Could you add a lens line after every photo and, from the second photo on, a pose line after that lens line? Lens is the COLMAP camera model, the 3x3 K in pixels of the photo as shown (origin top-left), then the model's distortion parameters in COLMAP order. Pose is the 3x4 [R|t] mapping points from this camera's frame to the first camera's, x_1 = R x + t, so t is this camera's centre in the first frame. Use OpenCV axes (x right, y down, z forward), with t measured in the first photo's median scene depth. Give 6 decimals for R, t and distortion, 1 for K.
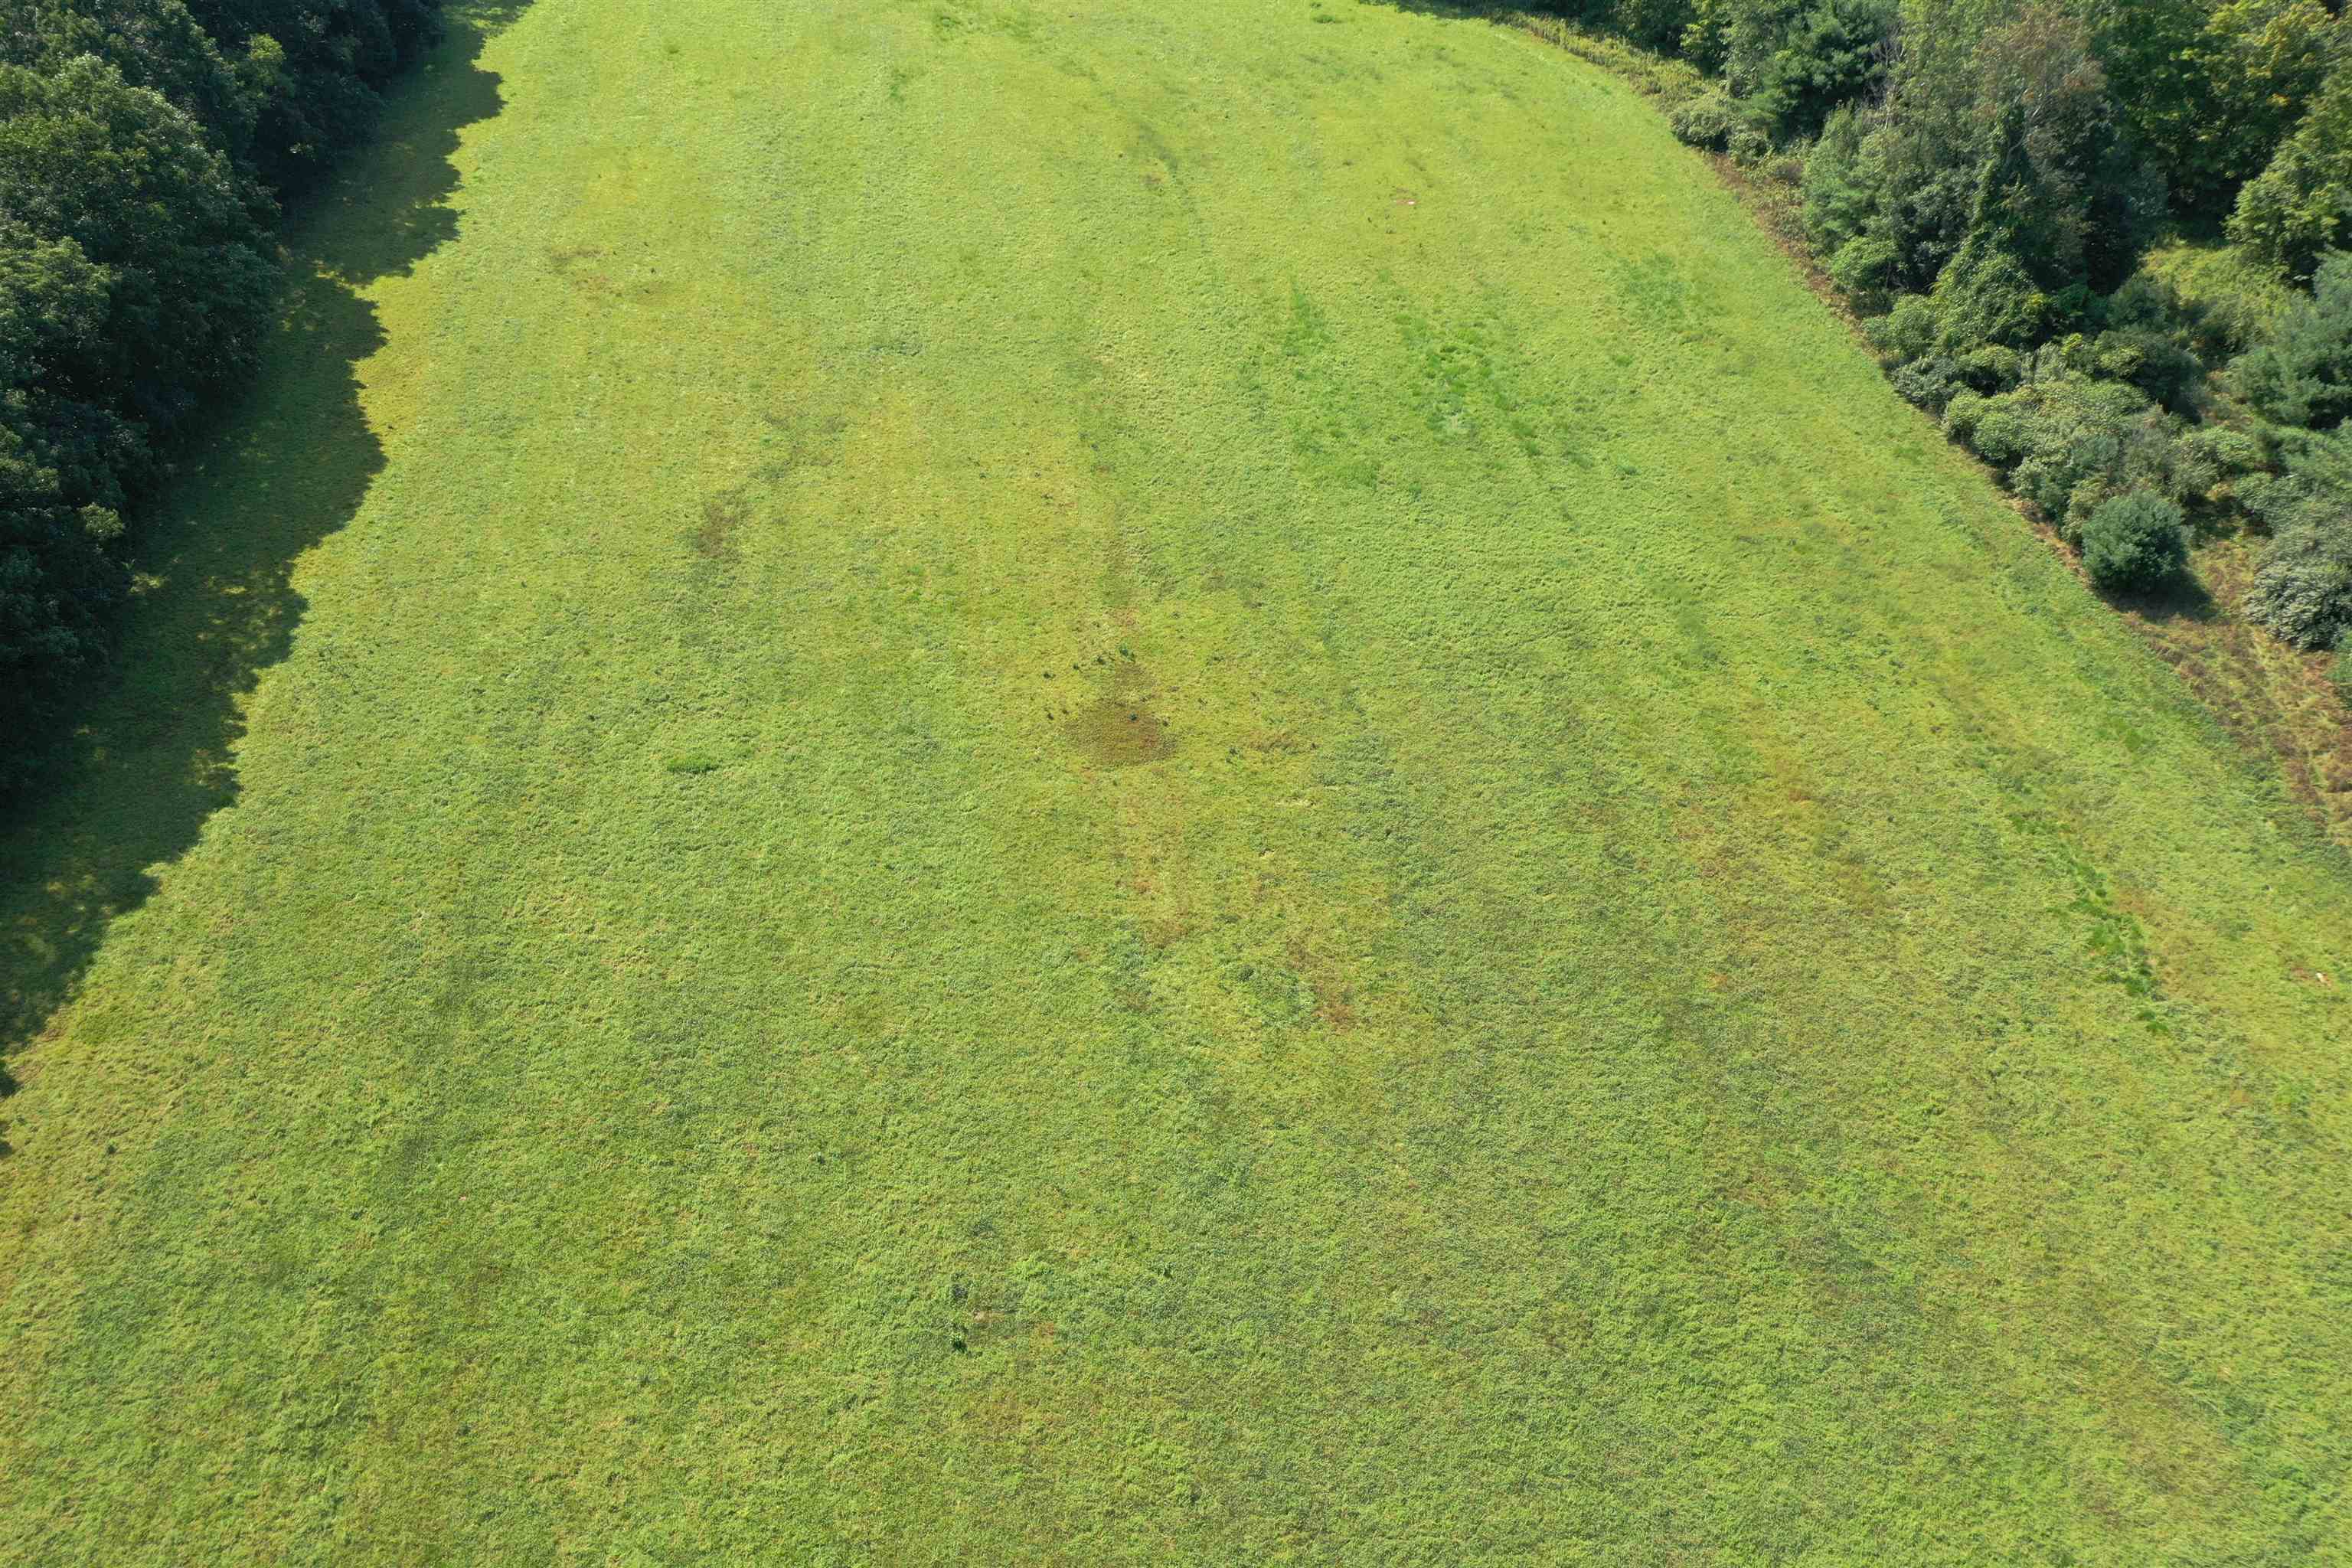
lens RADIAL K [[1862.0, 0, 1176.8], [0, 1862.0, 779.2], [0, 0, 1]] dist [0.019024, -0.000324]
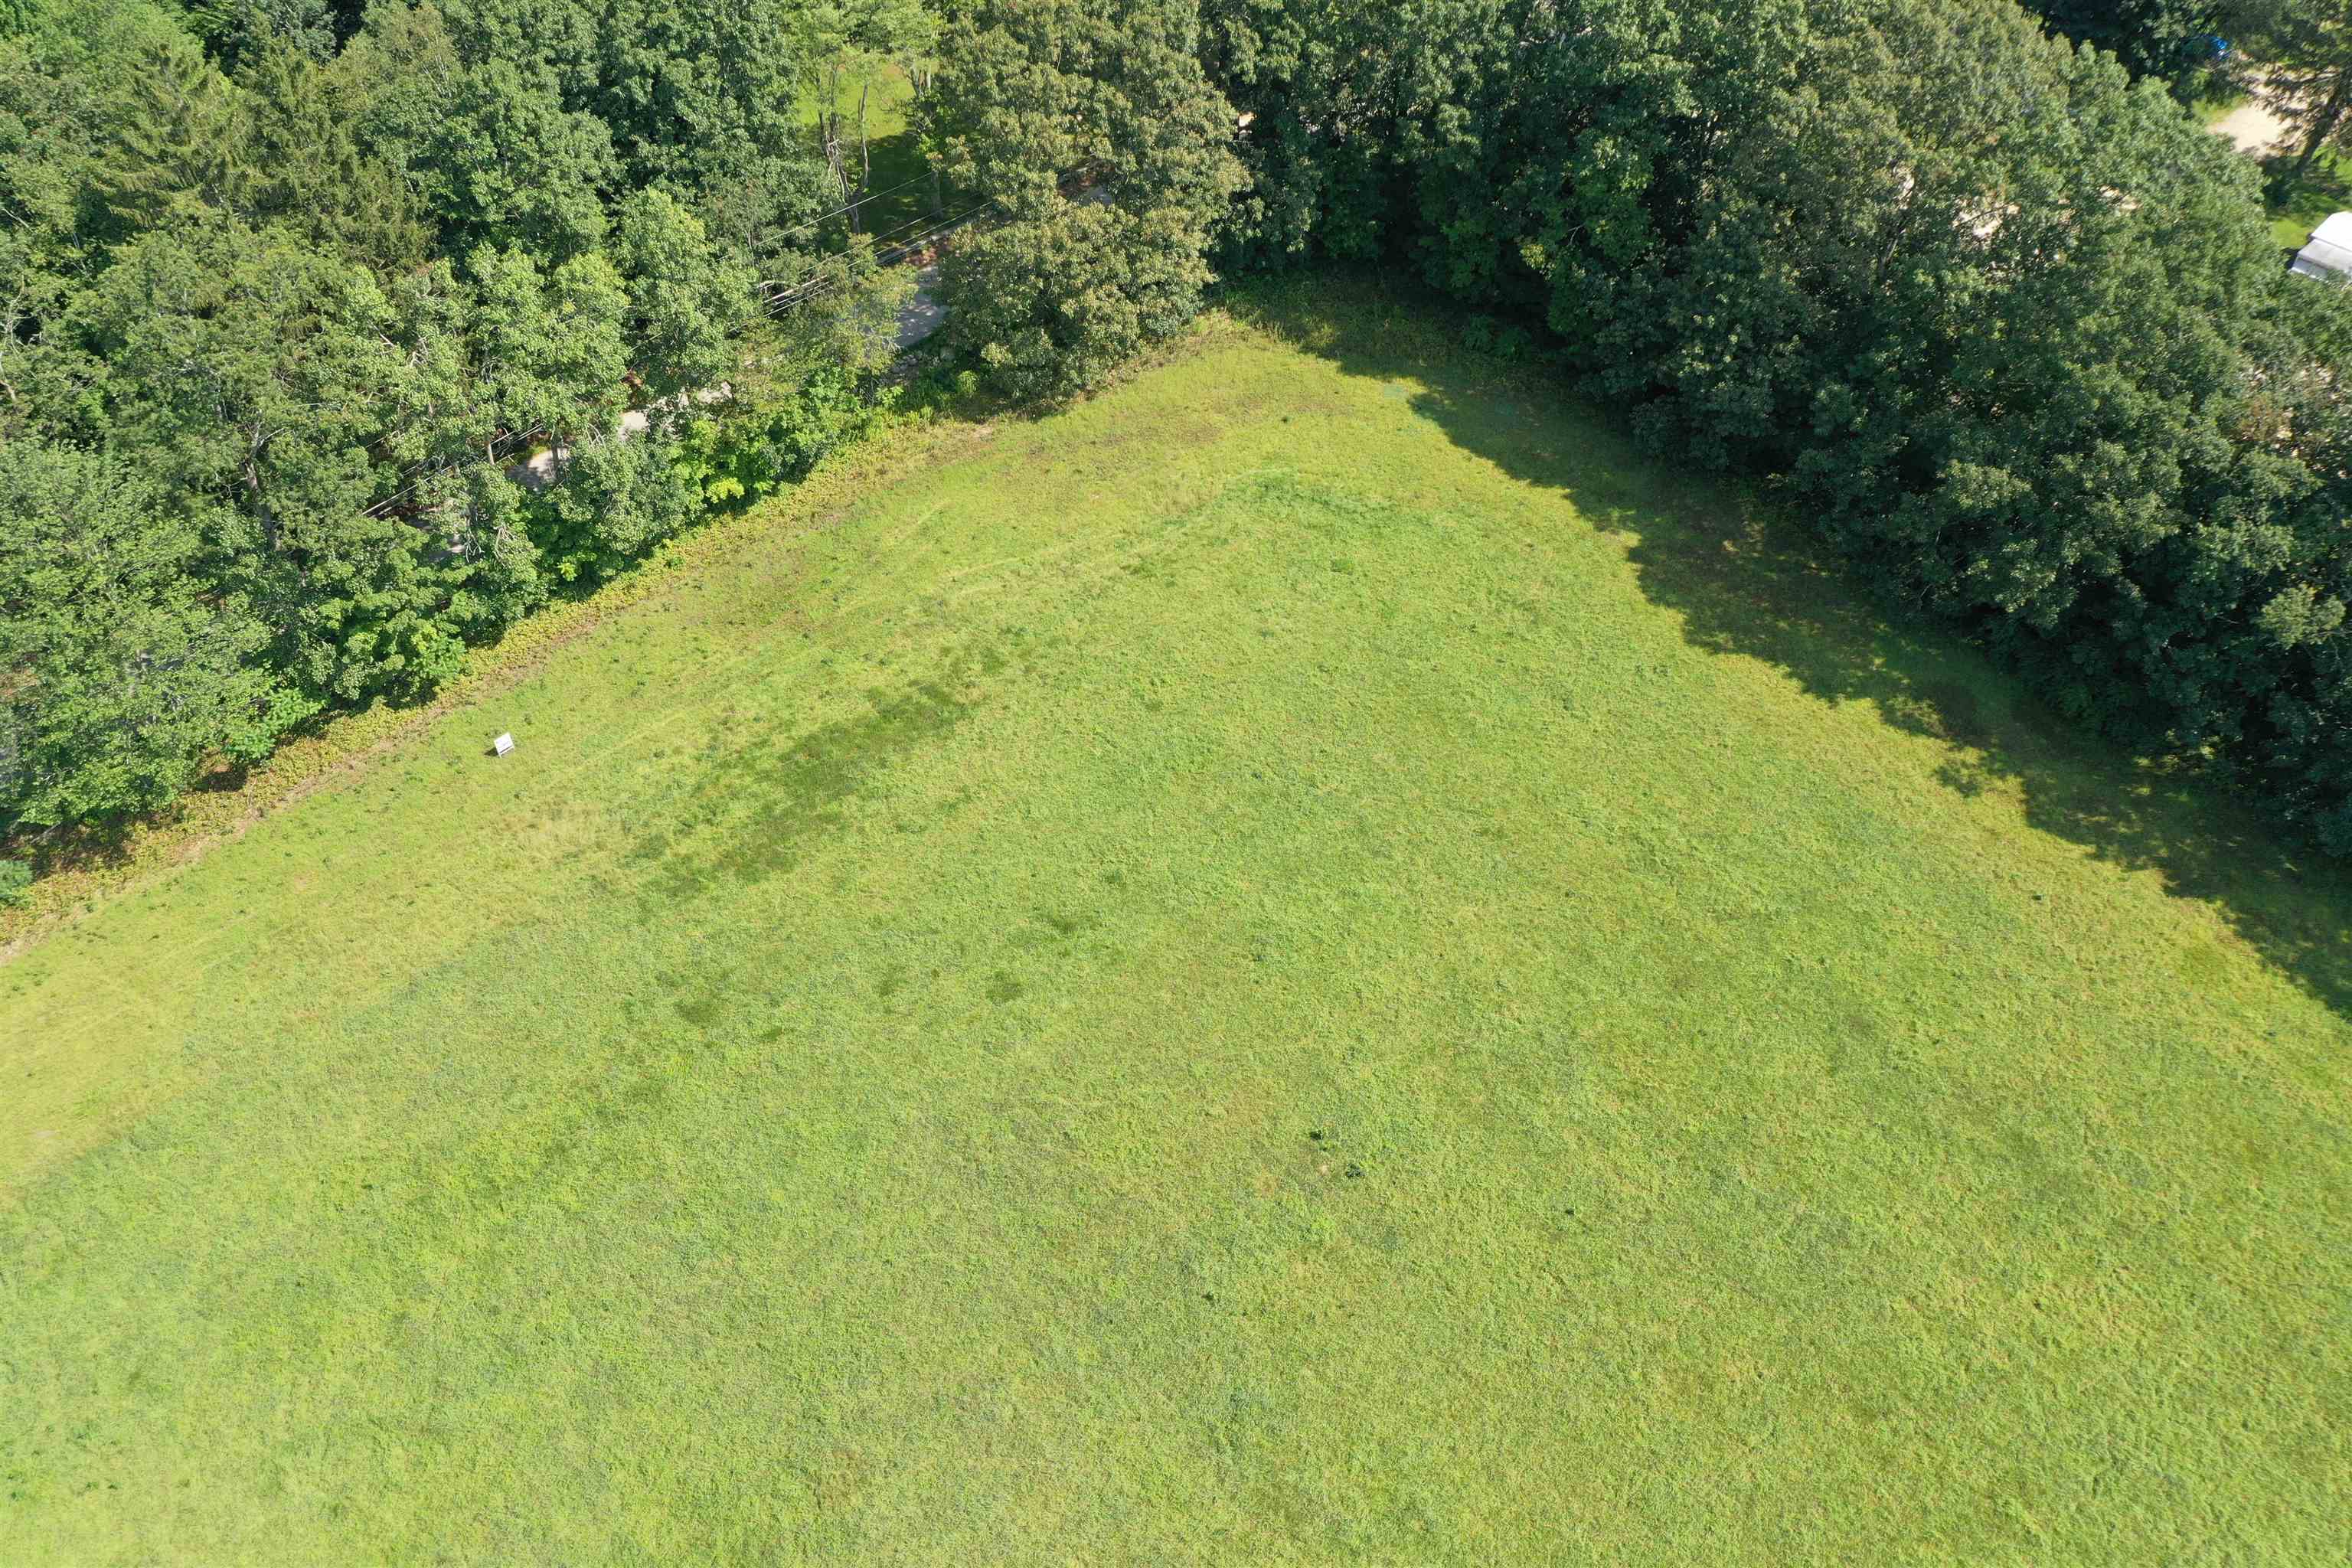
lens RADIAL K [[1862.0, 0, 1175.6], [0, 1862.0, 784.8], [0, 0, 1]] dist [0.019024, -0.000324]
pose [[-0.834978, 0.400463, -0.377413, 0.157335], [-0.360188, 0.120781, 0.925028, -0.390454], [0.416023, 0.908318, 0.043393, 0.386283]]
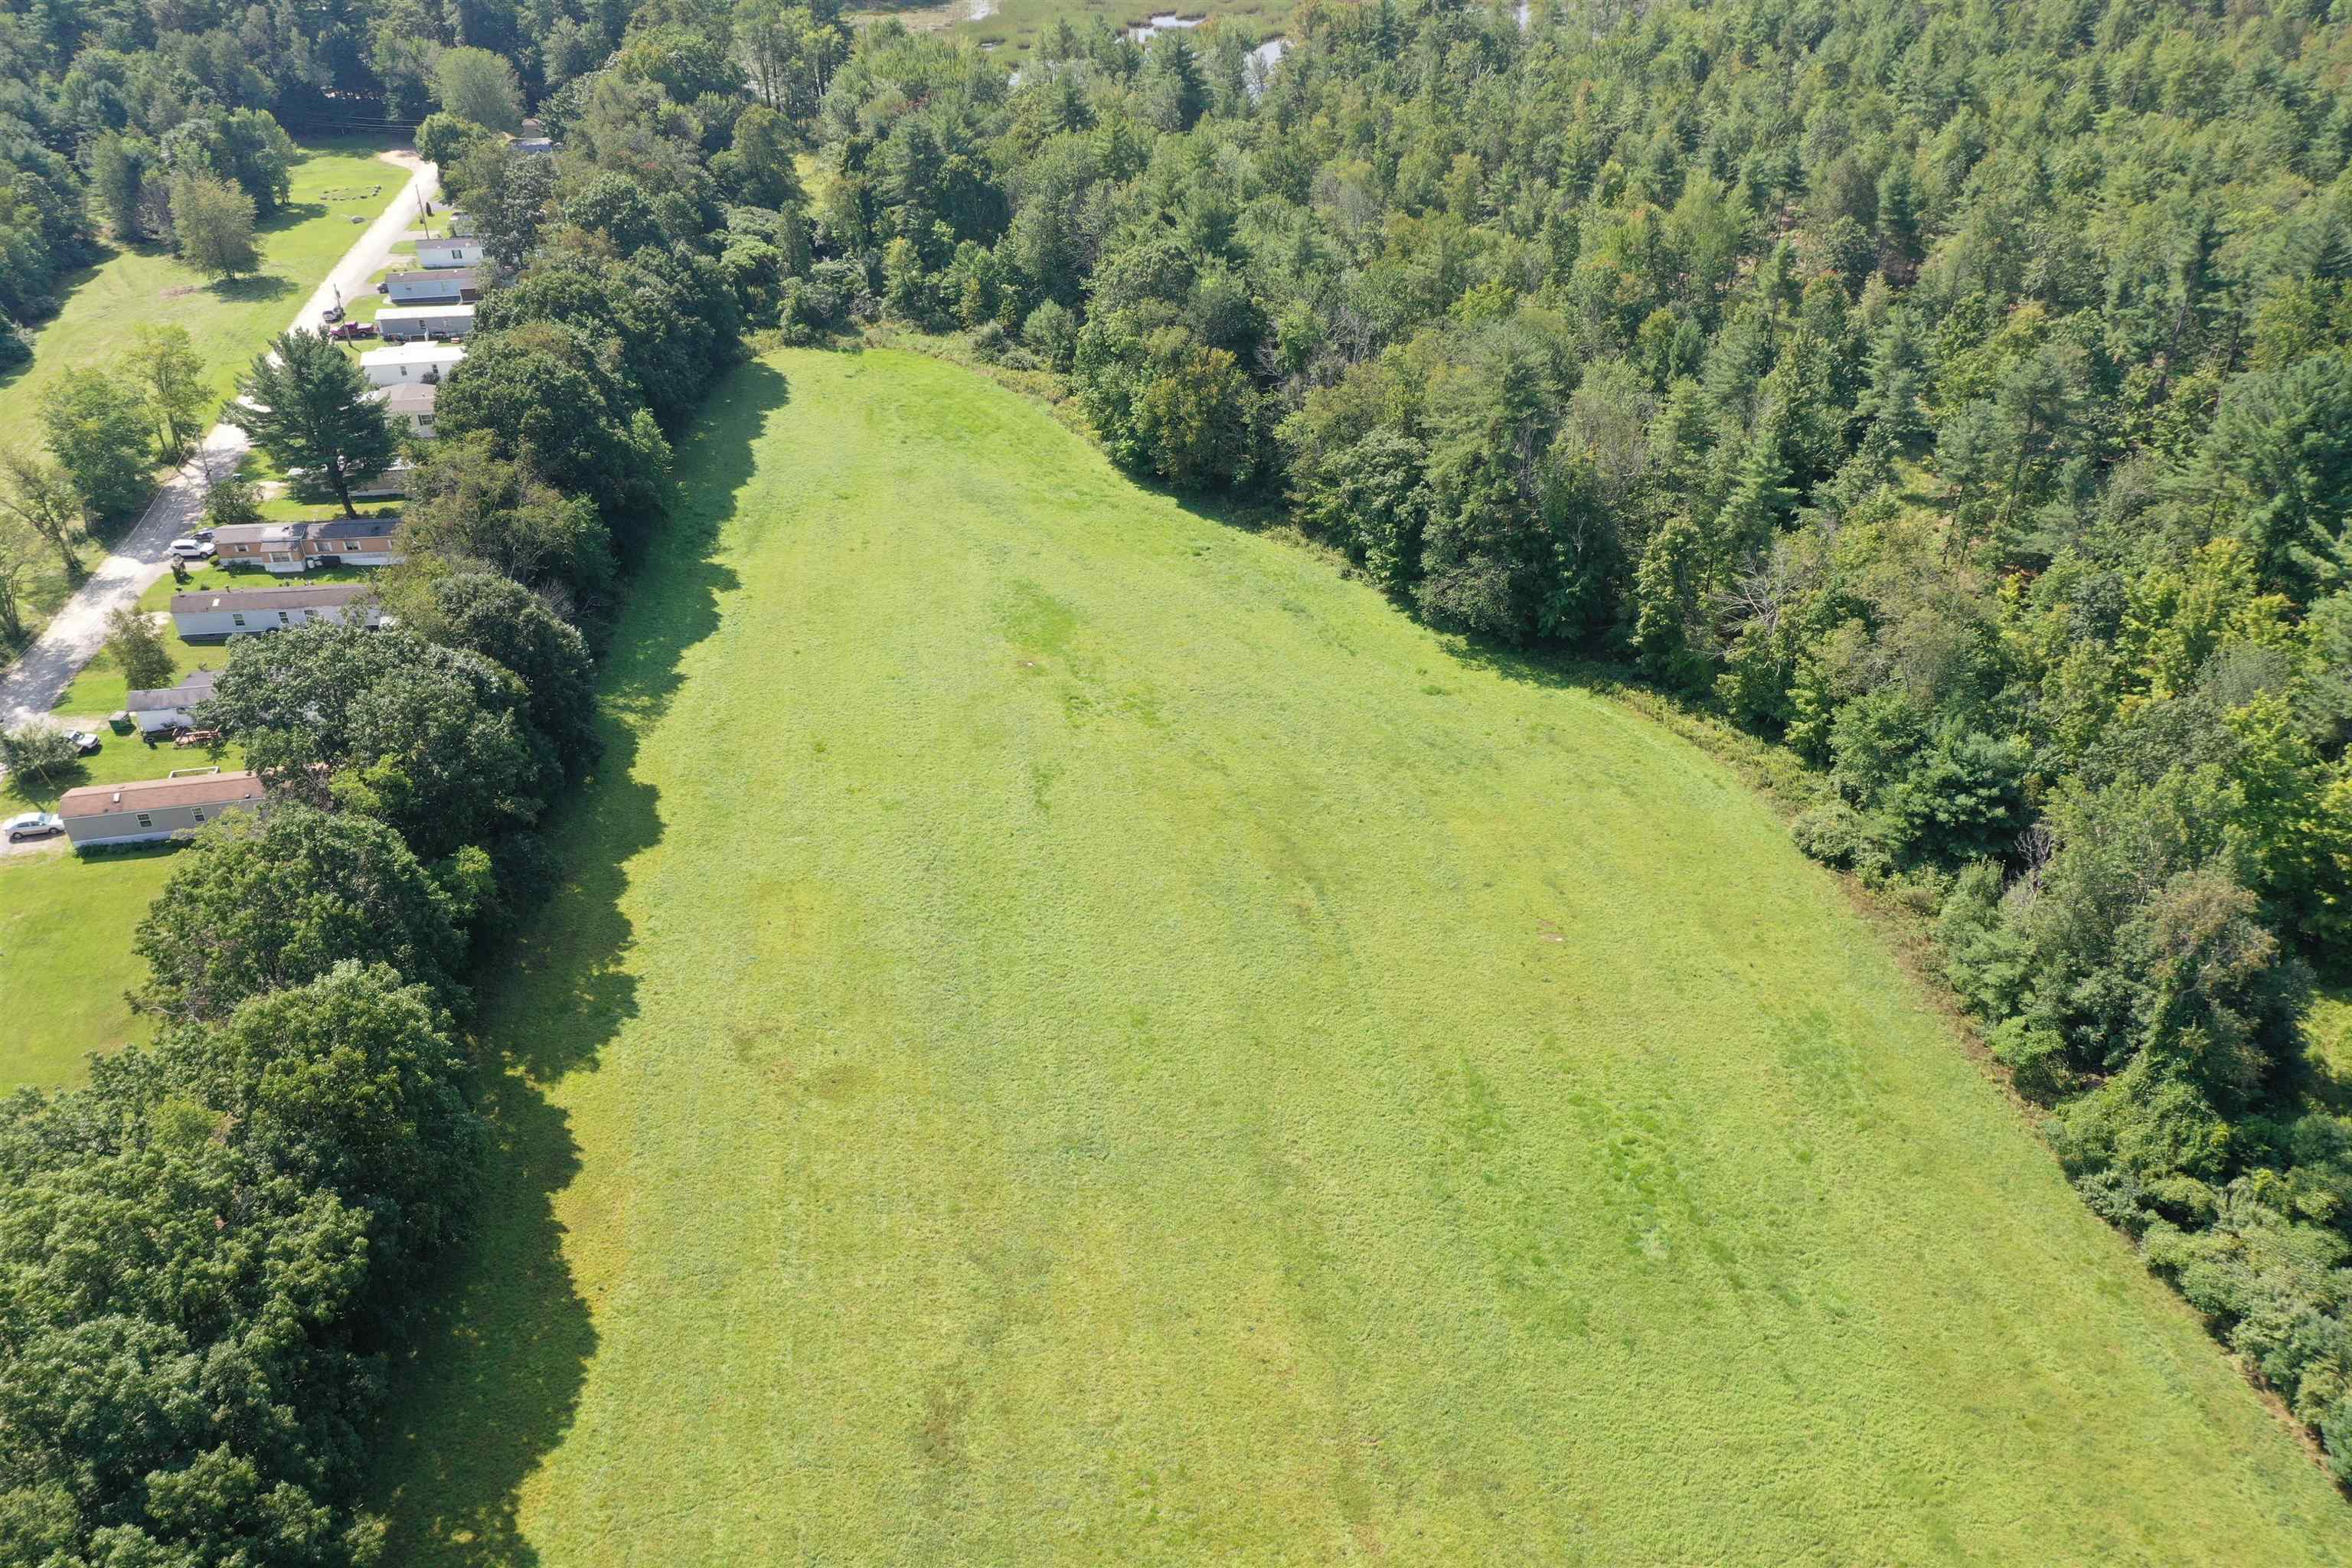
lens RADIAL K [[1862.0, 0, 1178.9], [0, 1862.0, 784.0], [0, 0, 1]] dist [0.019024, -0.000324]
pose [[0.999795, -0.008744, 0.018274, -0.116231], [0.011583, 0.986798, -0.161542, -0.262355], [-0.016621, 0.161721, 0.986697, -0.027173]]
